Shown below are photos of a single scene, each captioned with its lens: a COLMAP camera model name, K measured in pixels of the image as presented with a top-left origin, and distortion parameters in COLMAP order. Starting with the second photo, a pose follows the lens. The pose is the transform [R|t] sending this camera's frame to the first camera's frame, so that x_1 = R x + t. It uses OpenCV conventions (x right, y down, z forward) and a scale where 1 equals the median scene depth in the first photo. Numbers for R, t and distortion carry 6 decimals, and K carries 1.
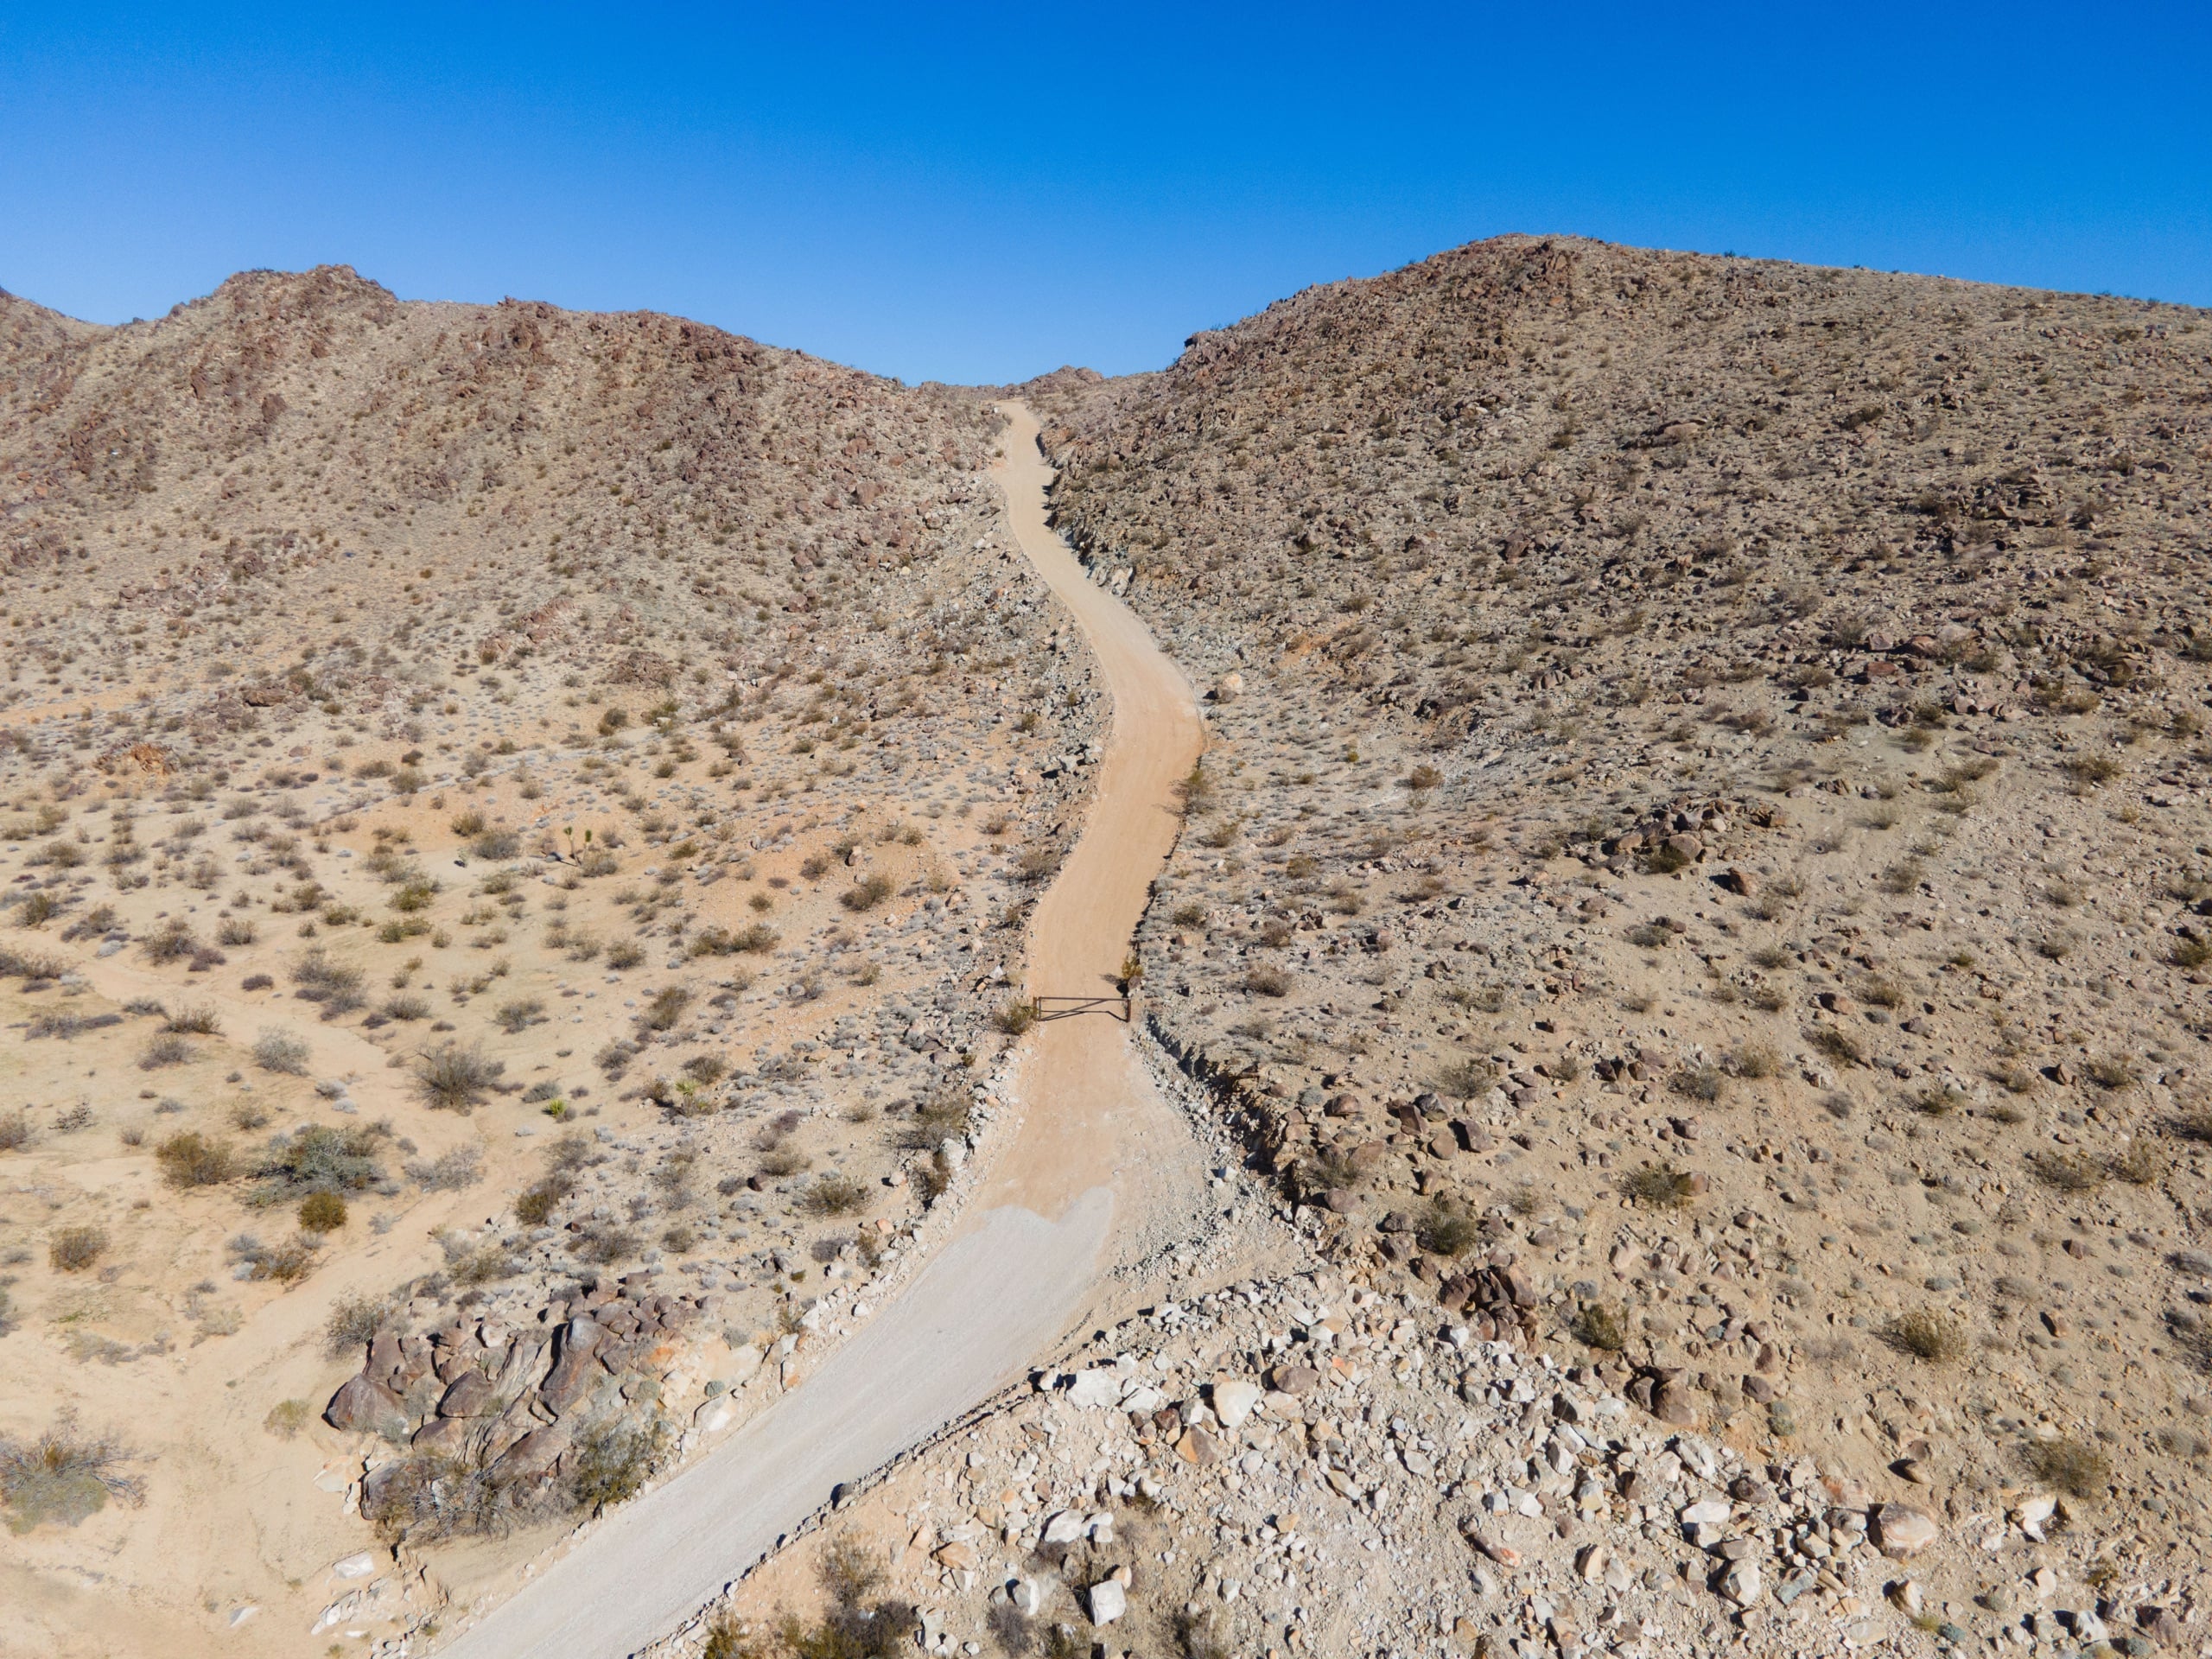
lens RADIAL K [[1611.1, 0, 1106.0], [0, 1611.1, 829.5], [0, 0, 1]] dist [0.016362, 0.045502]
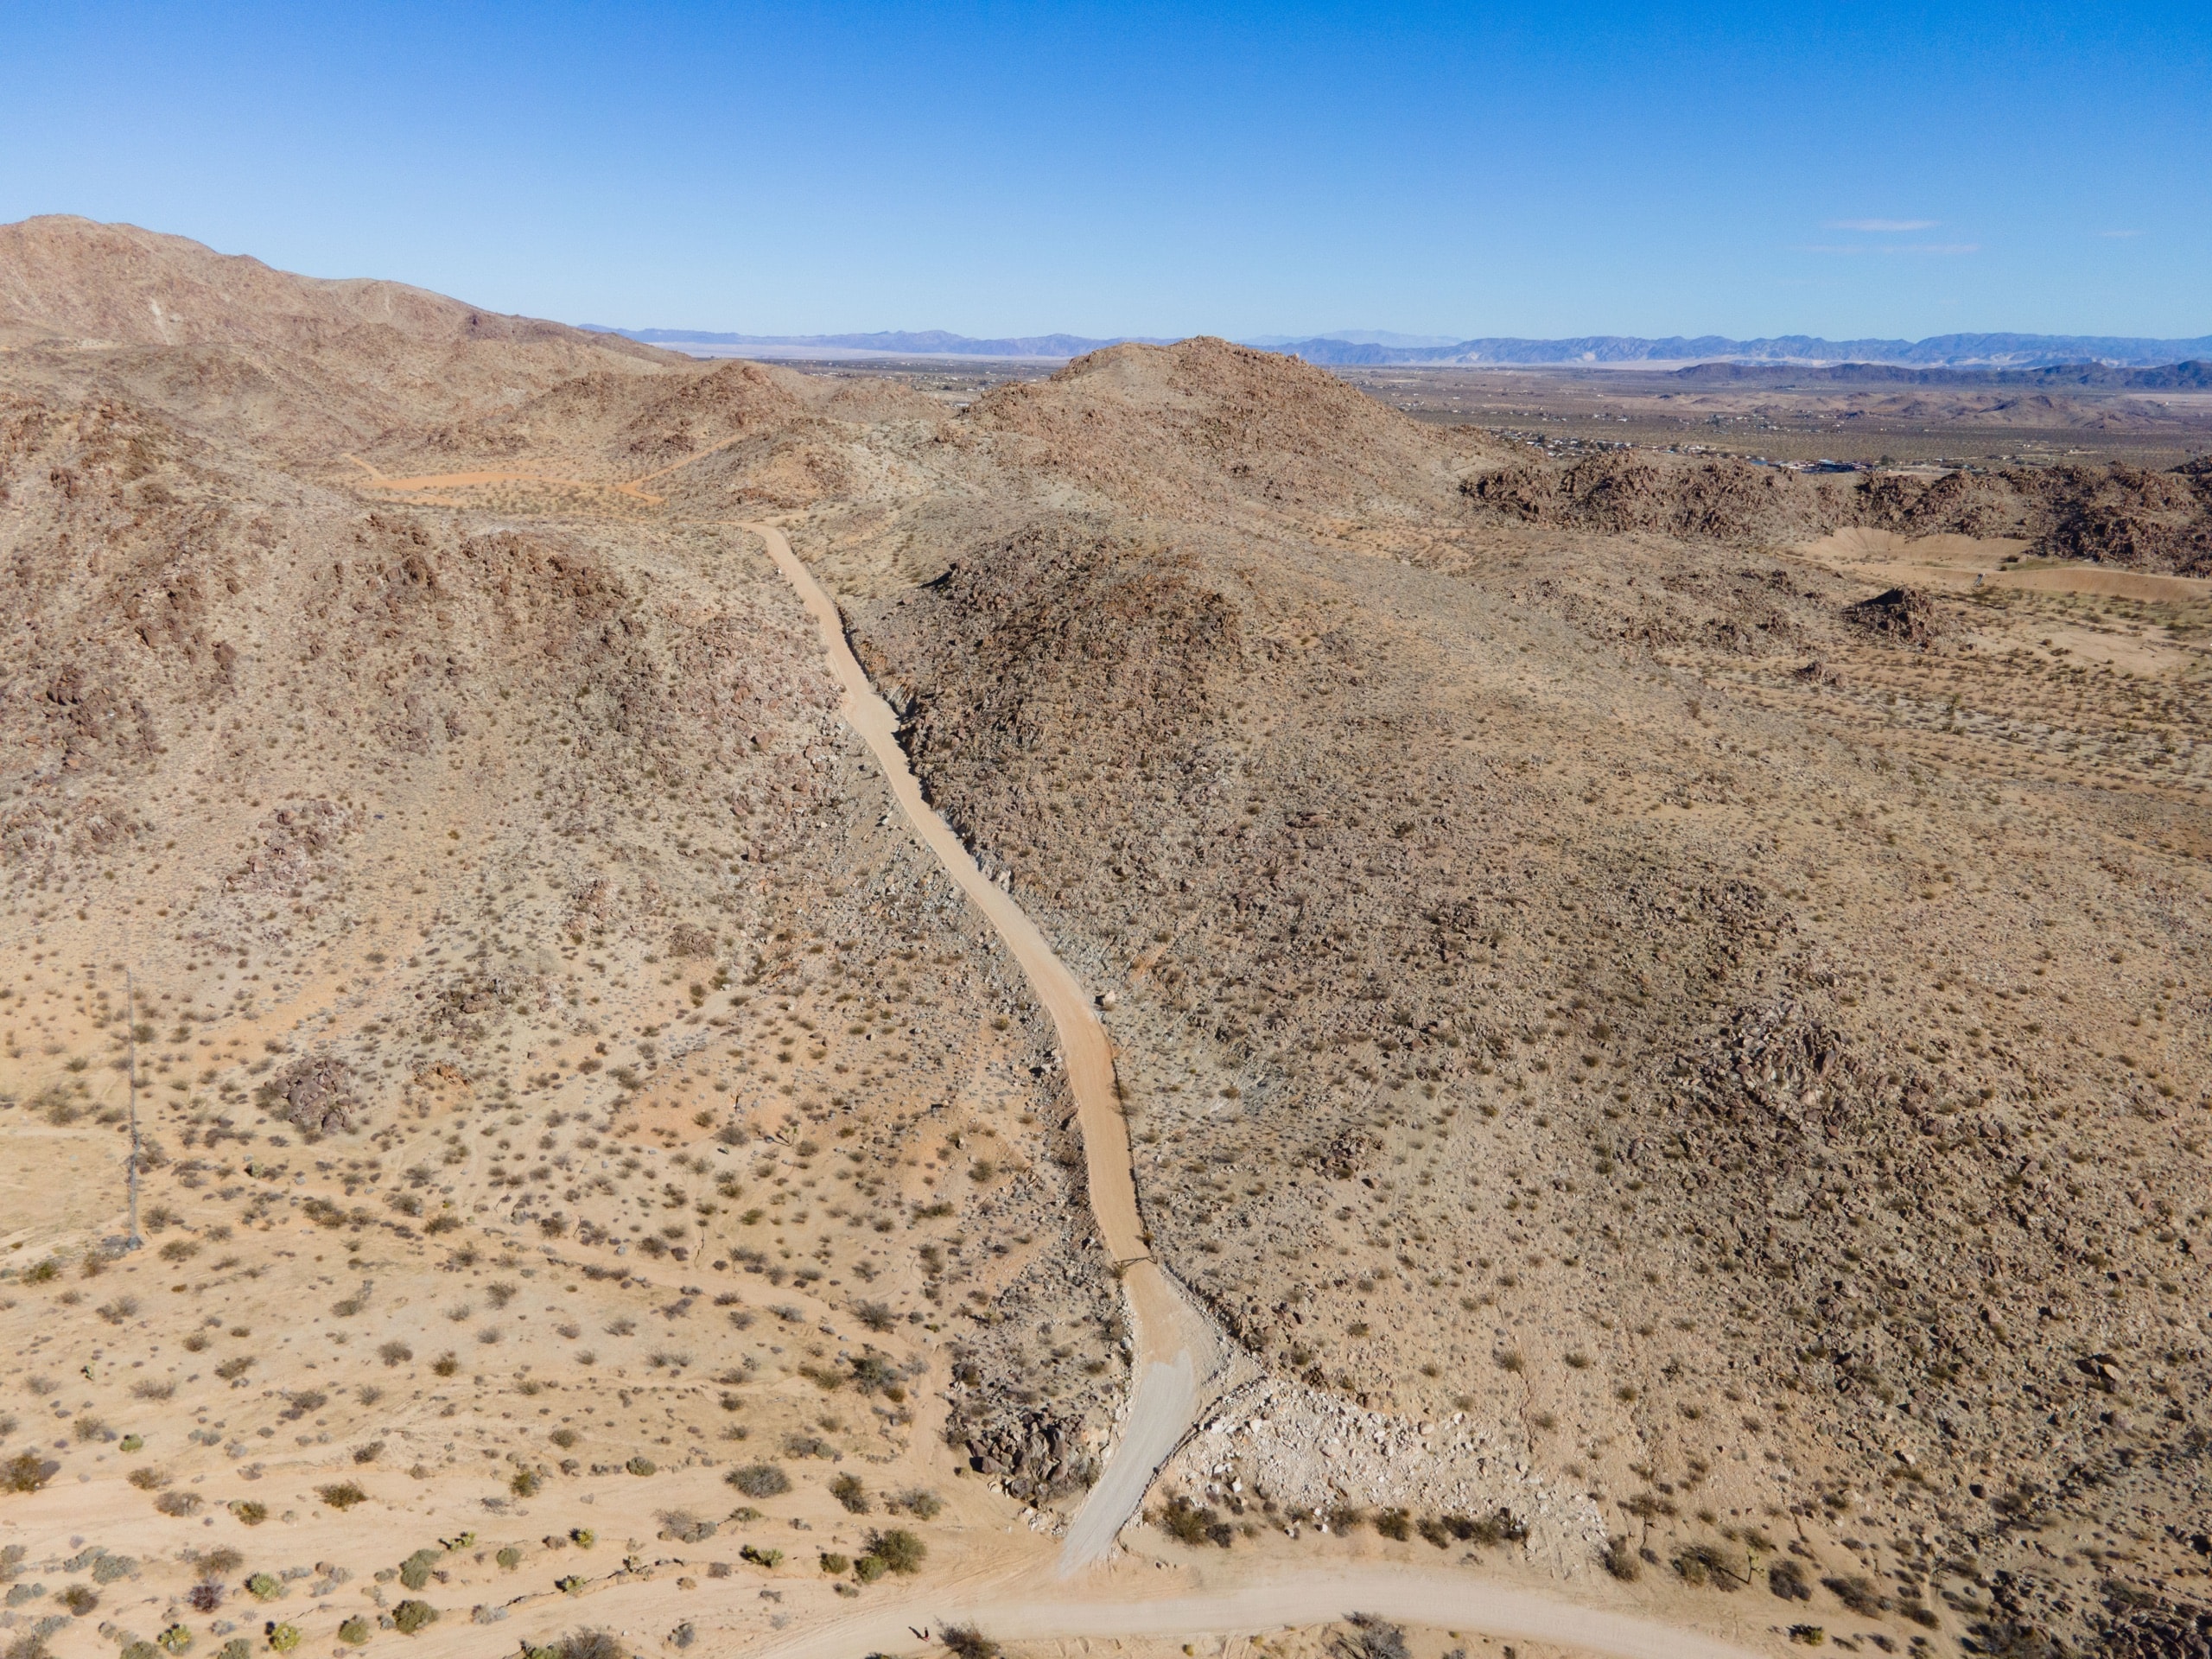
lens RADIAL K [[1611.1, 0, 1106.0], [0, 1611.1, 829.5], [0, 0, 1]] dist [0.016362, 0.045502]
pose [[0.968138, -0.088392, 0.234296, -0.526856], [0.060924, 0.990659, 0.121995, -0.770883], [-0.242891, -0.103834, 0.964480, -1.221333]]
